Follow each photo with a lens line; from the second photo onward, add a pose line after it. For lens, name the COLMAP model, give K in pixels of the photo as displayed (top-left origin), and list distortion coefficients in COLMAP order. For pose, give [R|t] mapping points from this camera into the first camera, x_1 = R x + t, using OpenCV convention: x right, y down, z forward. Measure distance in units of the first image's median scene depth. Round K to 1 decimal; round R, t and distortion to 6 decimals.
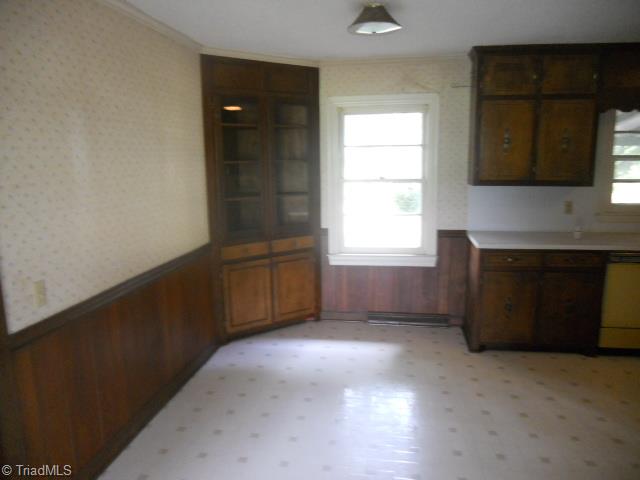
lens RADIAL K [[502.3, 0, 320.0], [0, 502.3, 240.0], [0, 0, 1]] dist [0.000141, 0.000061]
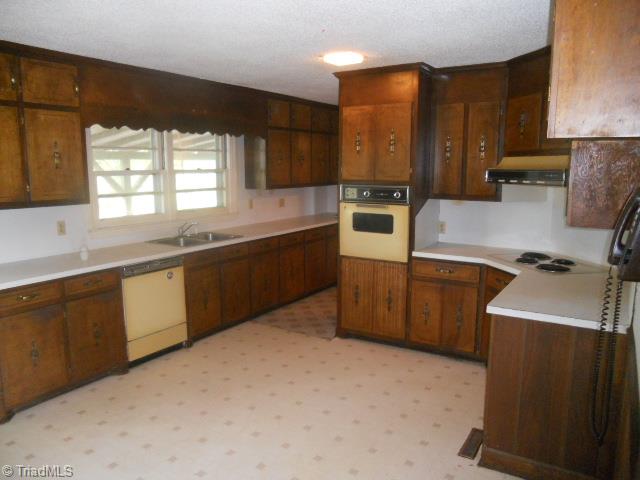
lens RADIAL K [[507.0, 0, 320.1], [0, 507.0, 252.6], [0, 0, 1]] dist [-0.050222, -0.000849]
pose [[0.402894, -0.154144, 0.902173, -0.159620], [0.162295, 0.982127, 0.095327, -0.034152], [-0.900742, 0.108012, 0.420710, 0.211118]]
